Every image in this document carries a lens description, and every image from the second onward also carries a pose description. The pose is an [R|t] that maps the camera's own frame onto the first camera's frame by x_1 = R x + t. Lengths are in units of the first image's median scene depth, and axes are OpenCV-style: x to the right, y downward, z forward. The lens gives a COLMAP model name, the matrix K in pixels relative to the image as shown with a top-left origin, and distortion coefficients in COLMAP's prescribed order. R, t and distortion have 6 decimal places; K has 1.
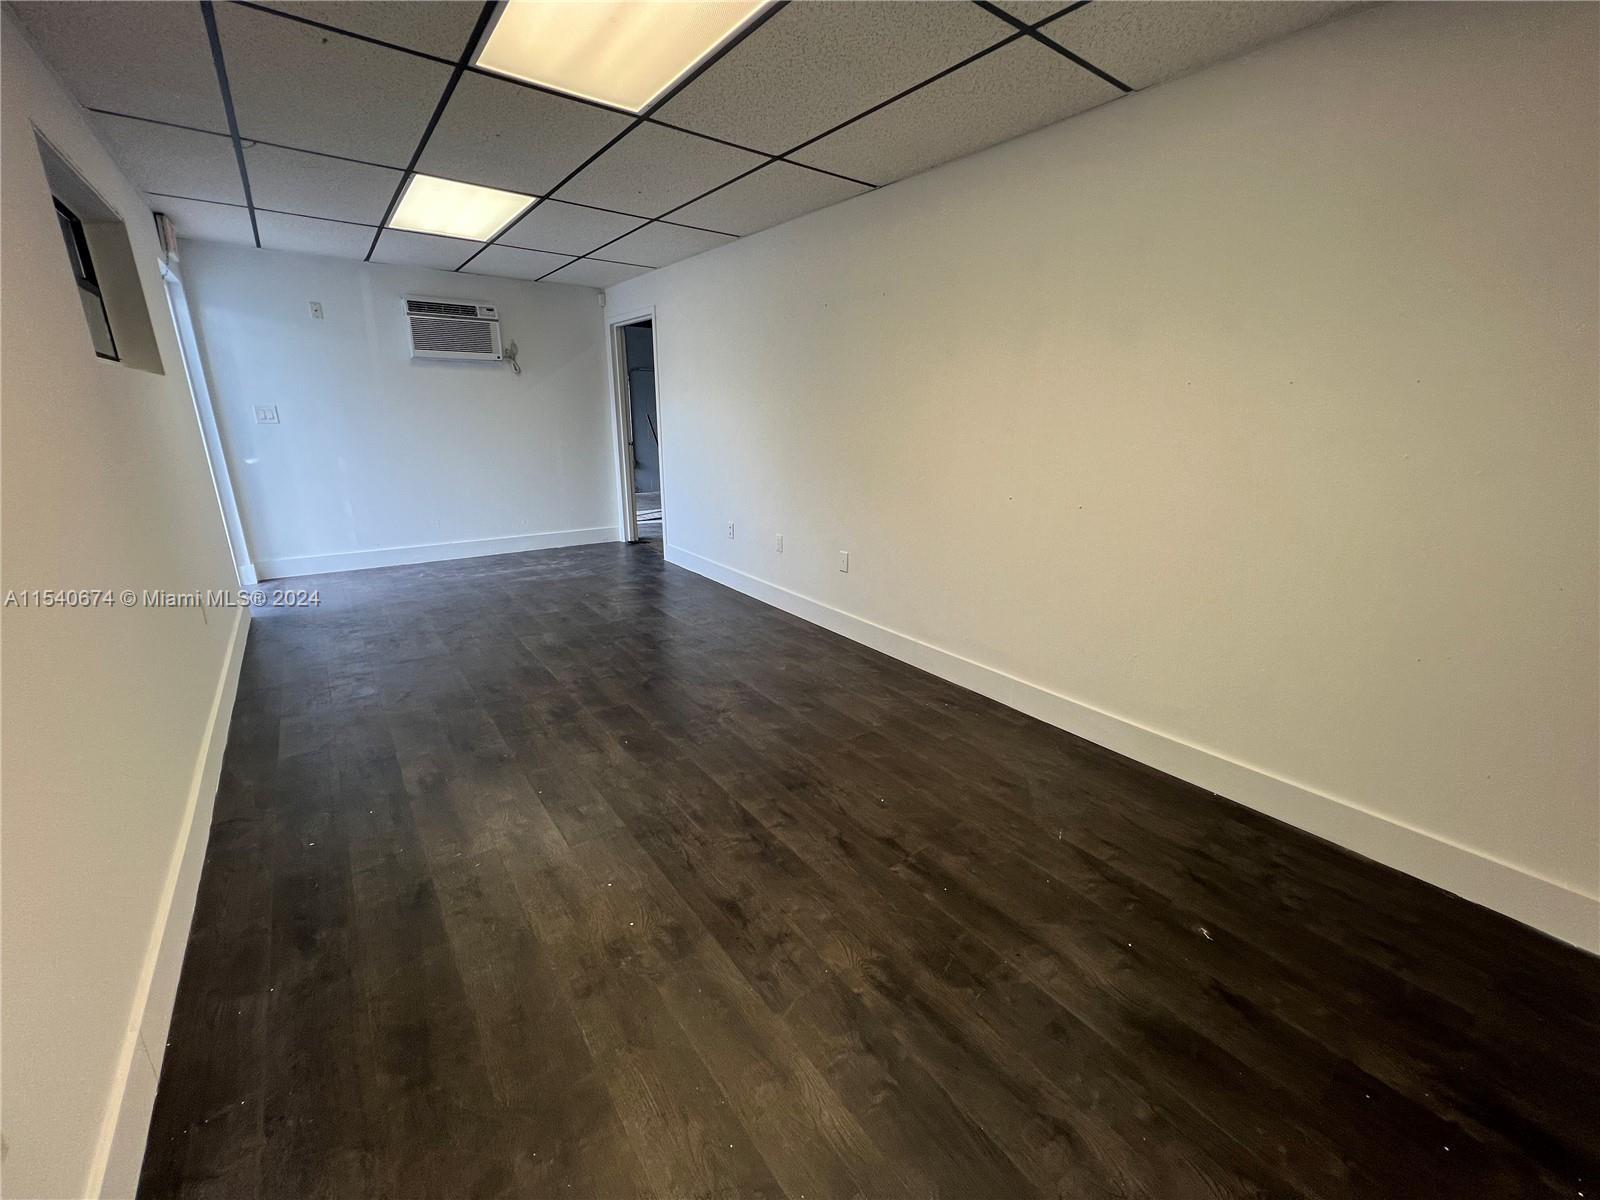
lens RADIAL K [[638.4, 0, 796.9], [0, 638.4, 603.7], [0, 0, 1]] dist [-0.000905, 0.000292]
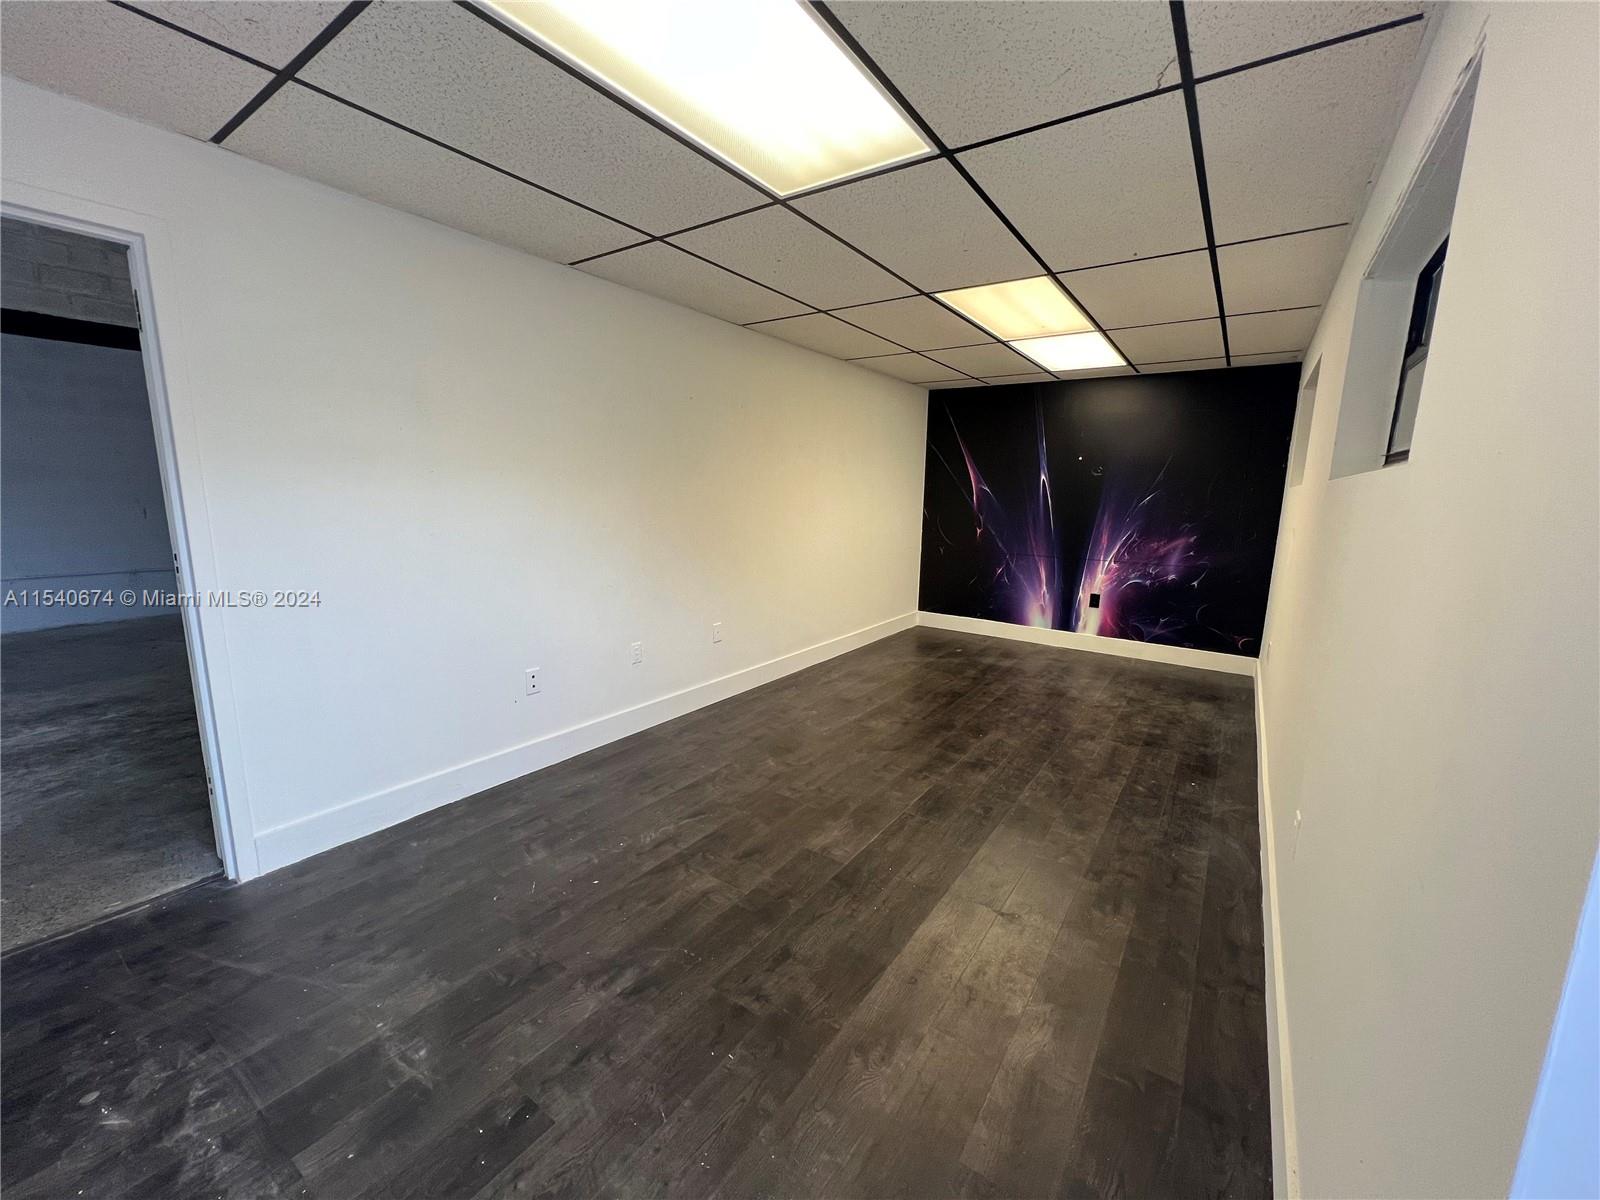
lens RADIAL K [[638.4, 0, 796.9], [0, 638.4, 601.9], [0, 0, 1]] dist [-0.000905, 0.000292]
pose [[-0.313313, -0.182044, 0.932038, -0.985568], [0.253000, 0.929982, 0.266691, -0.375883], [-0.915328, 0.319364, -0.245319, 1.145644]]
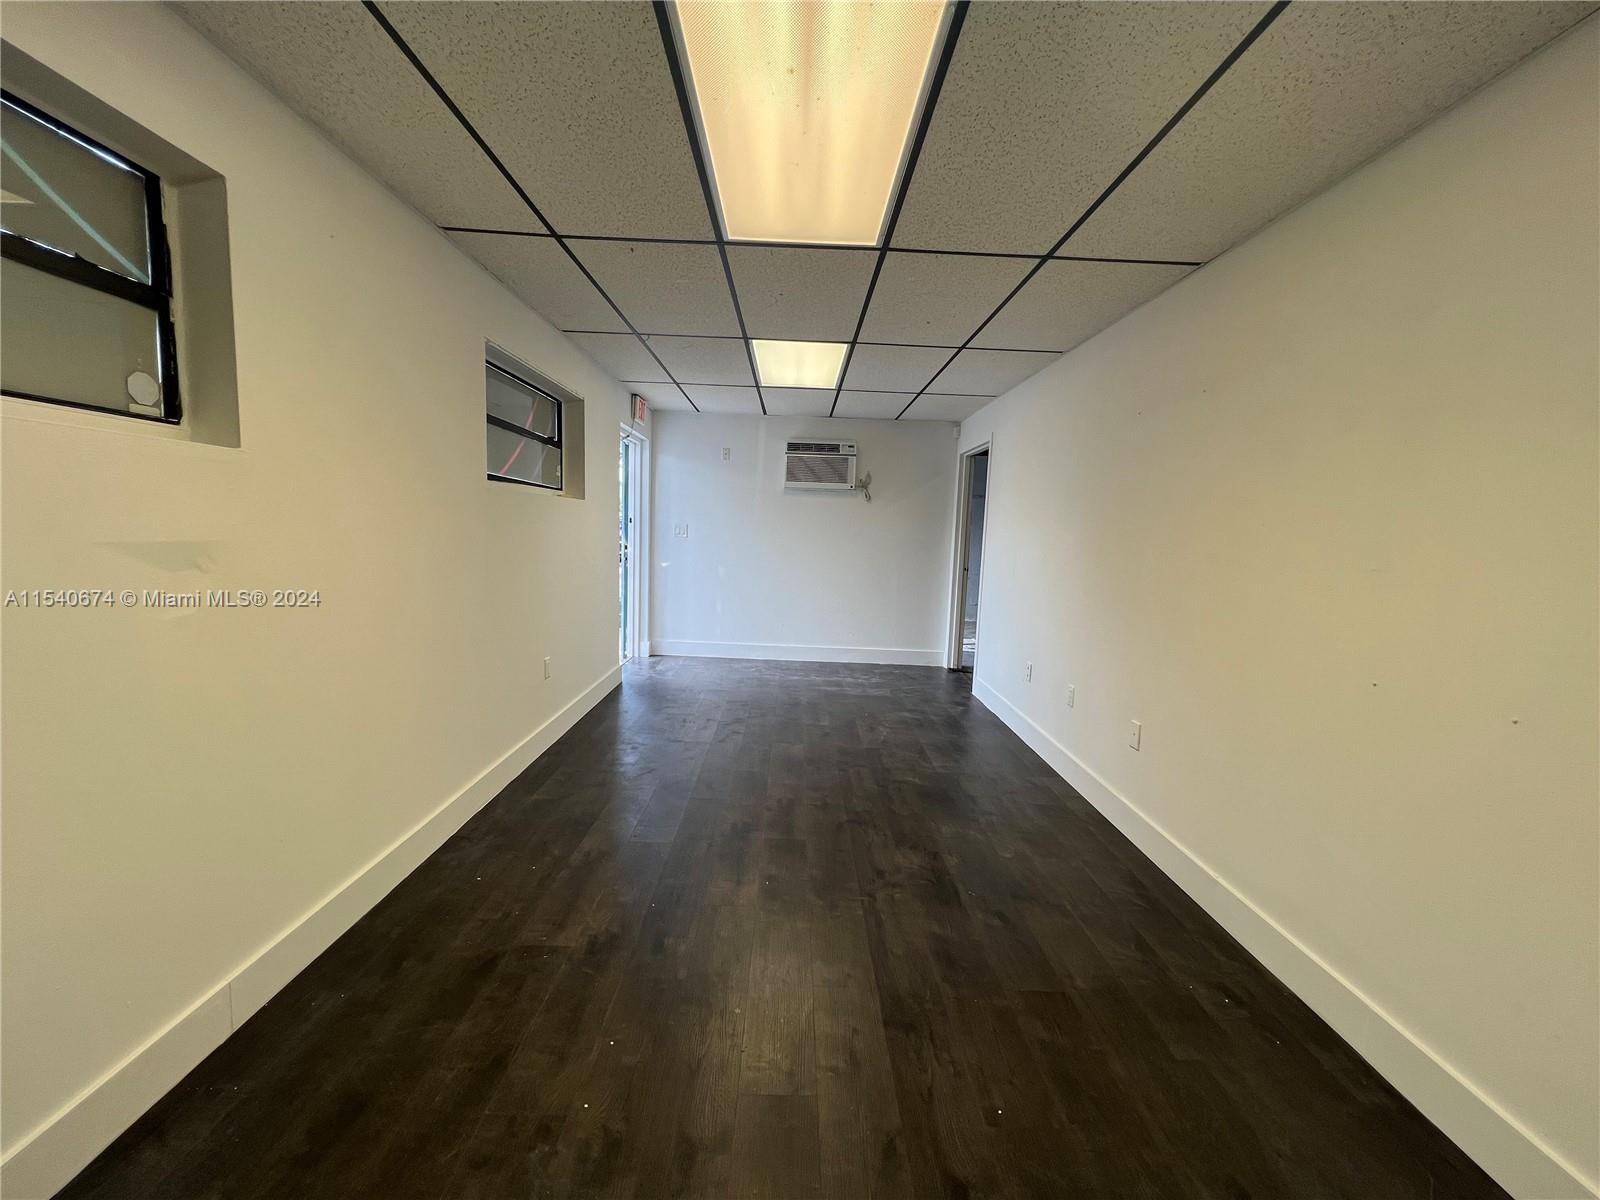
lens RADIAL K [[638.4, 0, 797.1], [0, 638.4, 605.2], [0, 0, 1]] dist [-0.000905, 0.000292]
pose [[0.803433, 0.090526, -0.588473, 0.183637], [-0.201061, 0.971564, -0.125049, -0.041570], [0.560419, 0.218788, 0.798788, 0.155427]]
